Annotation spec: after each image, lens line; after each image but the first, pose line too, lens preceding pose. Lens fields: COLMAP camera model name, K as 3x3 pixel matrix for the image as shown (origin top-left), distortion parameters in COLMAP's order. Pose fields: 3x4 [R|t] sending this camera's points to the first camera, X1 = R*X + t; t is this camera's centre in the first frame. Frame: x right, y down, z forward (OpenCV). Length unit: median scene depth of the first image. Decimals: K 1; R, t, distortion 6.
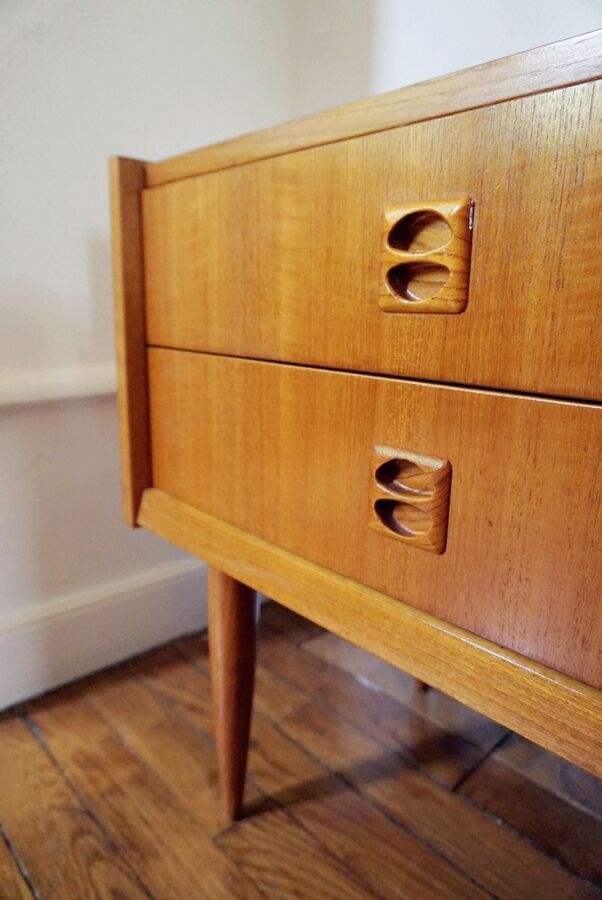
lens RADIAL K [[601.1, 0, 298.8], [0, 601.1, 442.5], [0, 0, 1]] dist [-0.031053, 0.014950]
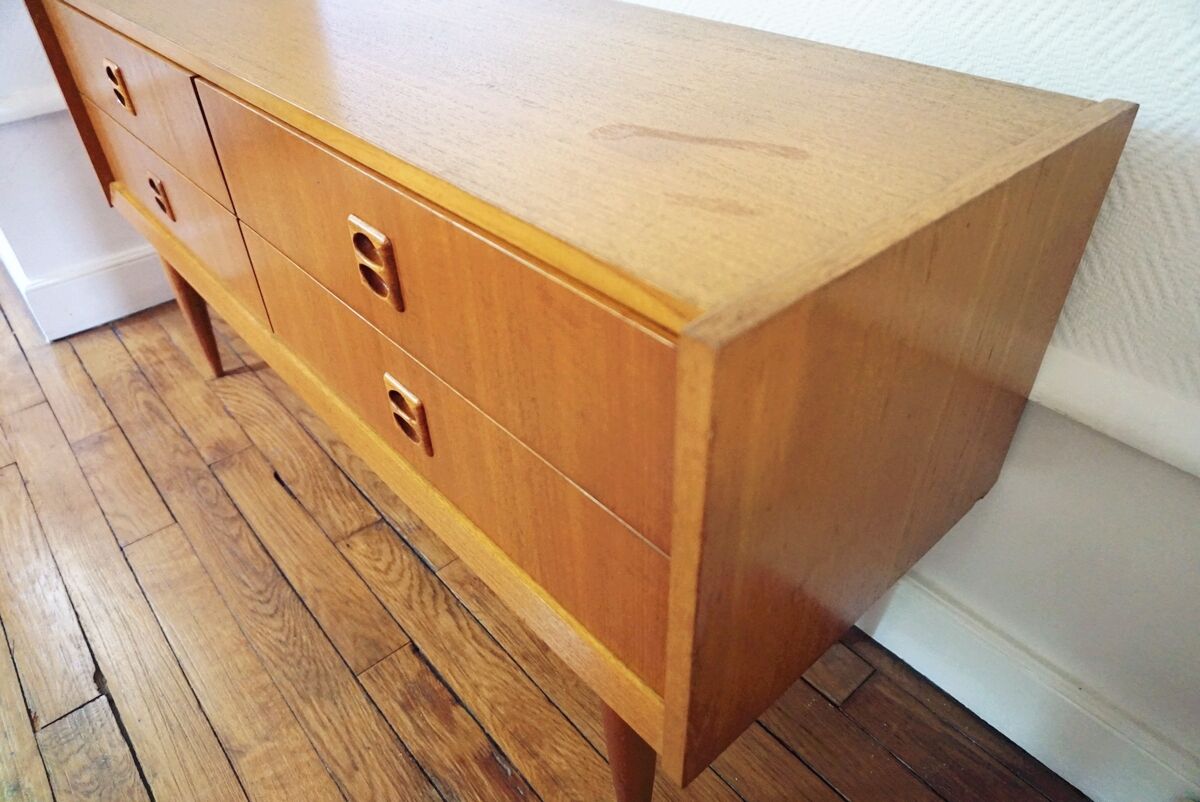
lens RADIAL K [[801.4, 0, 594.3], [0, 801.4, 404.3], [0, 0, 1]] dist [-0.031053, 0.014950]
pose [[0.998125, -0.006015, -0.060919, 1.068804], [0.030917, 0.908443, 0.416864, -0.204419], [0.052834, -0.417966, 0.906925, -1.027730]]
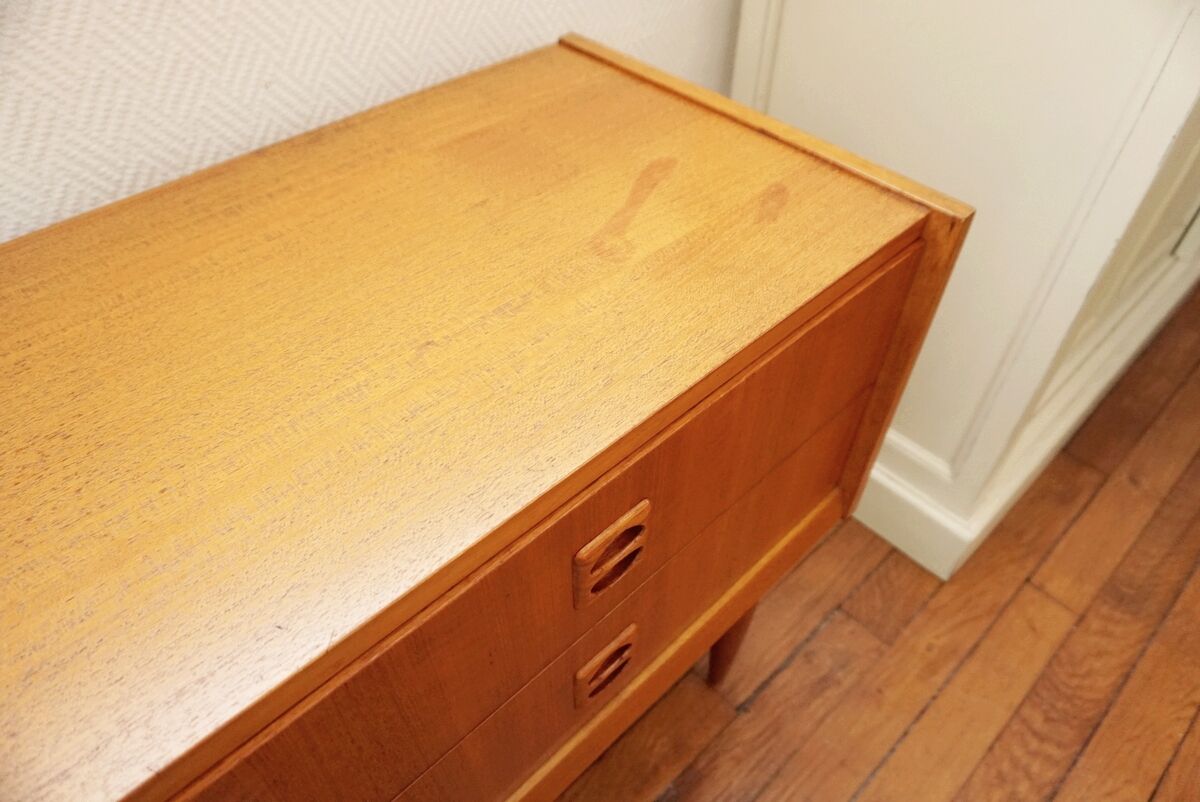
lens RADIAL K [[801.4, 0, 598.7], [0, 801.4, 410.8], [0, 0, 1]] dist [-0.031053, 0.014950]
pose [[0.000587, -0.732256, 0.681029, 0.391315], [0.215445, 0.665128, 0.714974, -0.577888], [-0.976516, 0.146304, 0.158151, -0.297407]]
